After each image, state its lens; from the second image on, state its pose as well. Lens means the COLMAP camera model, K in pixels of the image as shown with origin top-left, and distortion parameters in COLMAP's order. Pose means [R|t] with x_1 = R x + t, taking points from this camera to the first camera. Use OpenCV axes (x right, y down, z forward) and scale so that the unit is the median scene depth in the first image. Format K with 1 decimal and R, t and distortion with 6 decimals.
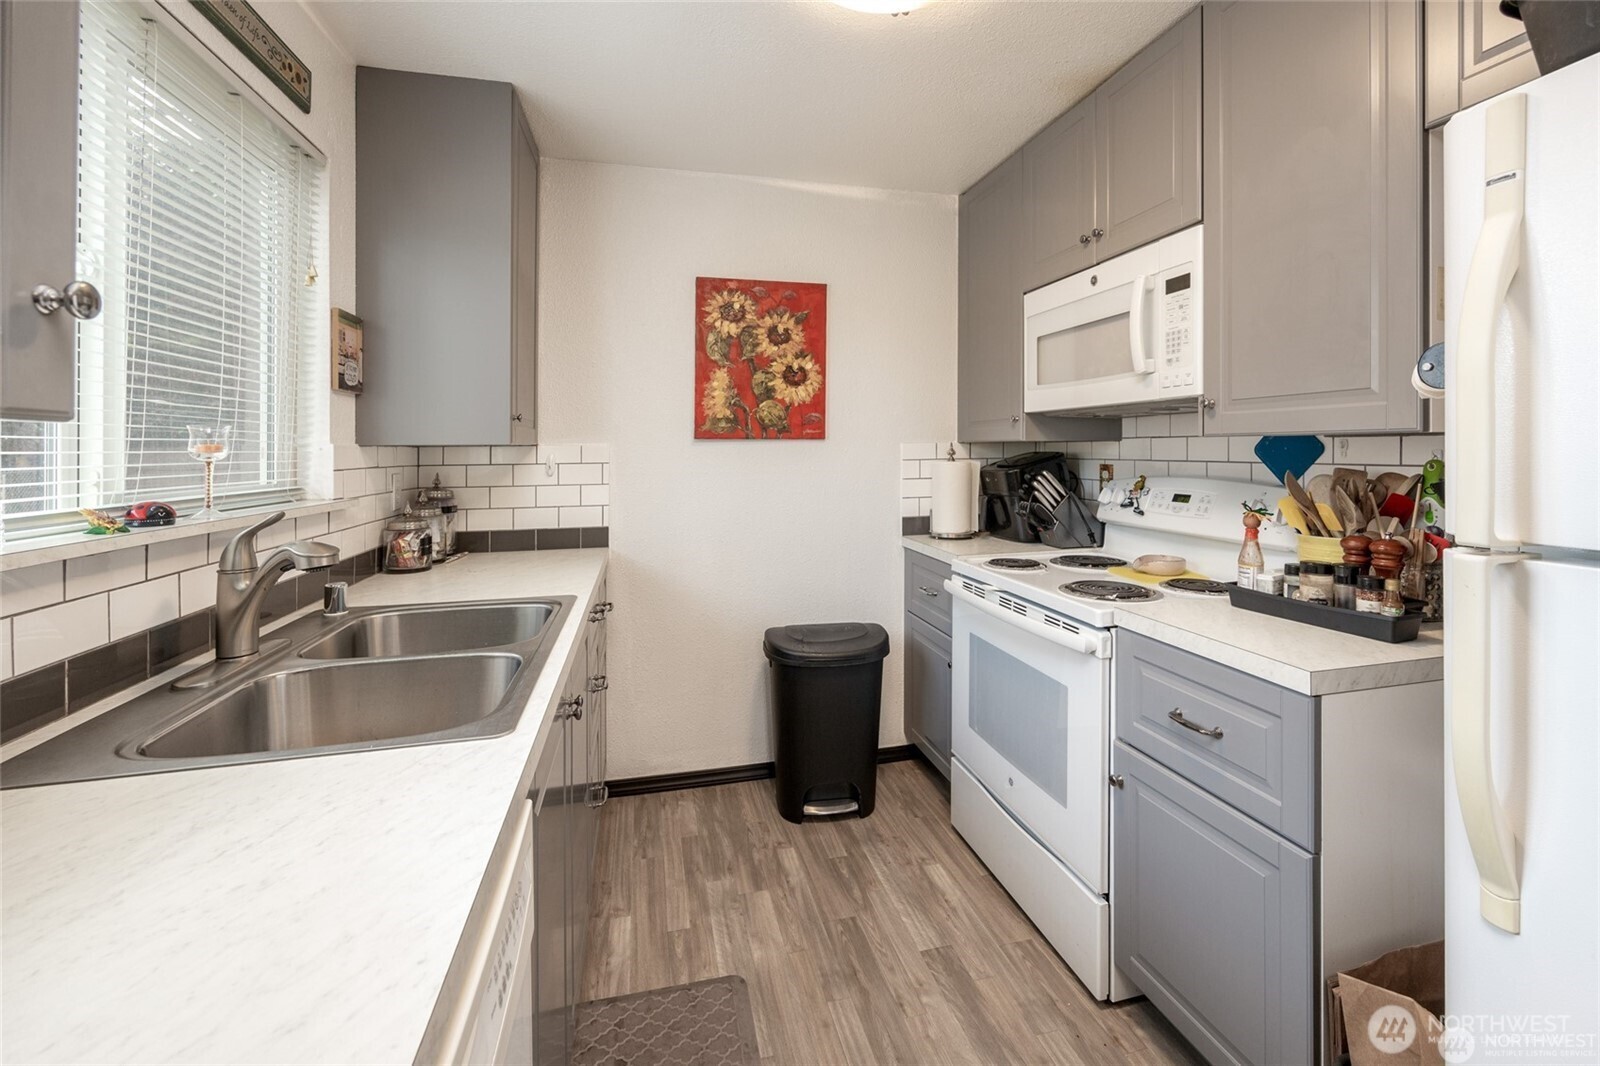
lens RADIAL K [[666.8, 0, 798.7], [0, 666.8, 463.9], [0, 0, 1]] dist [-0.000191, -0.000139]
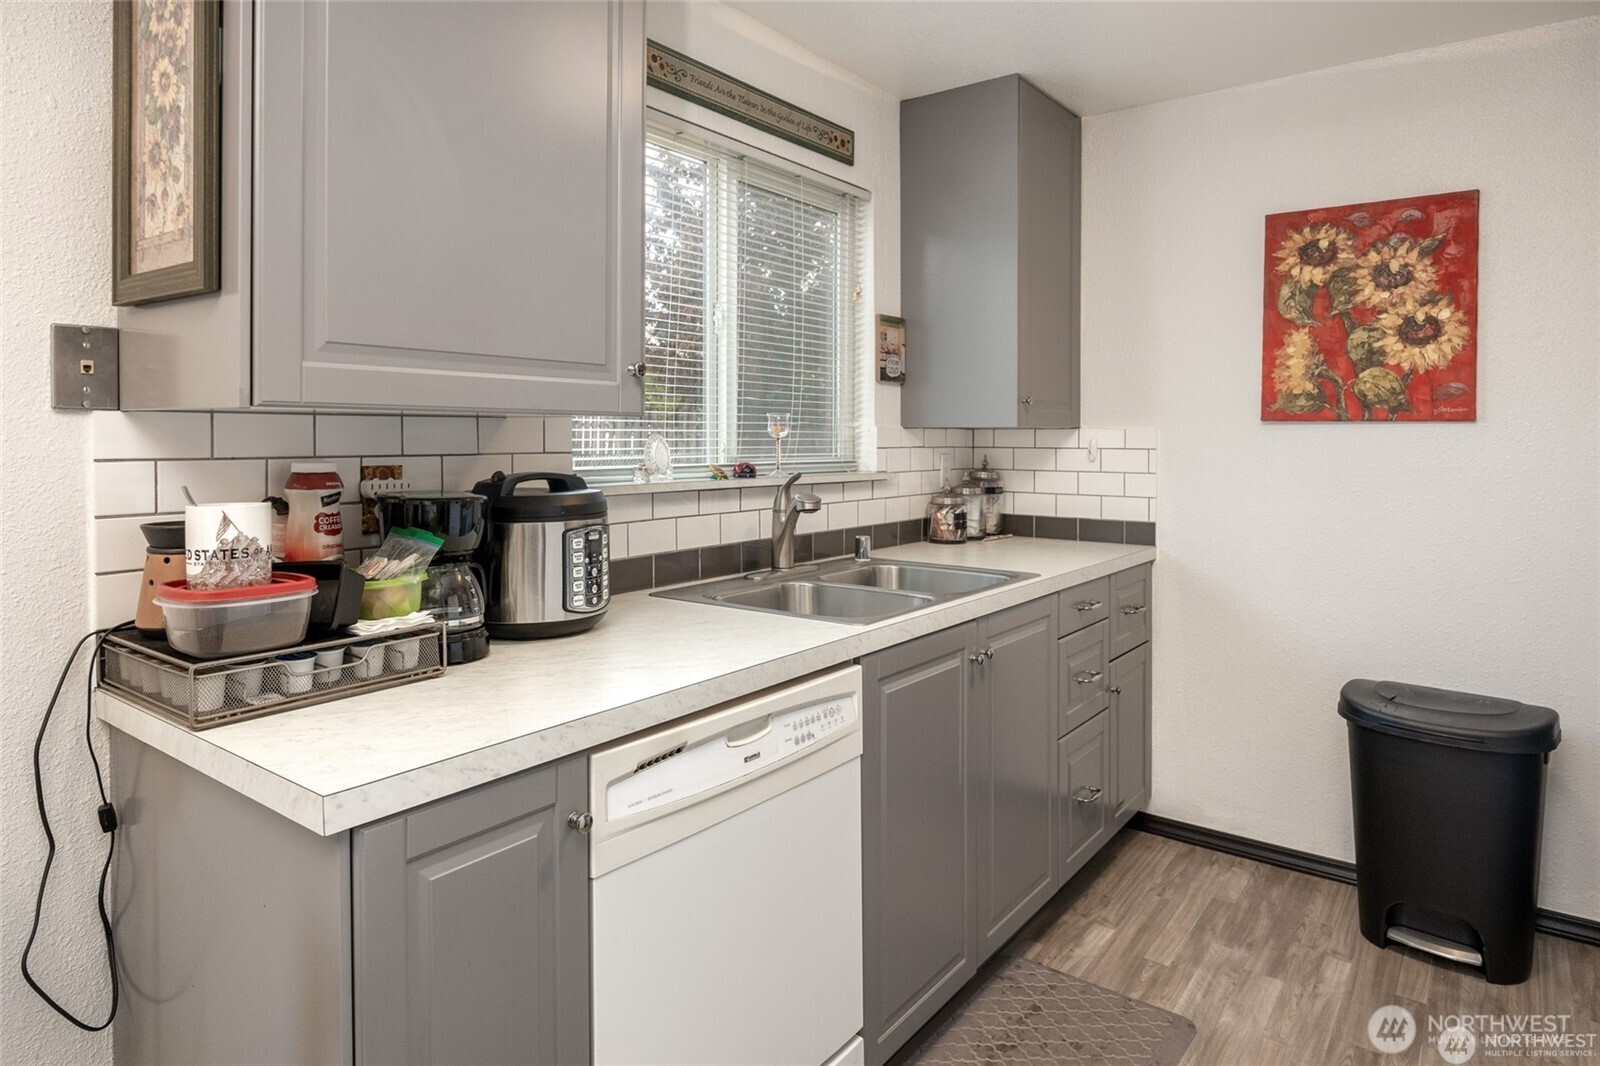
lens RADIAL K [[944.6, 0, 797.8], [0, 944.6, 528.8], [0, 0, 1]] dist [-0.000499, -0.001582]
pose [[0.638730, 0.086448, -0.764559, 0.374314], [-0.027057, 0.995577, 0.089965, 0.003911], [0.768955, -0.036777, 0.638244, -0.152494]]
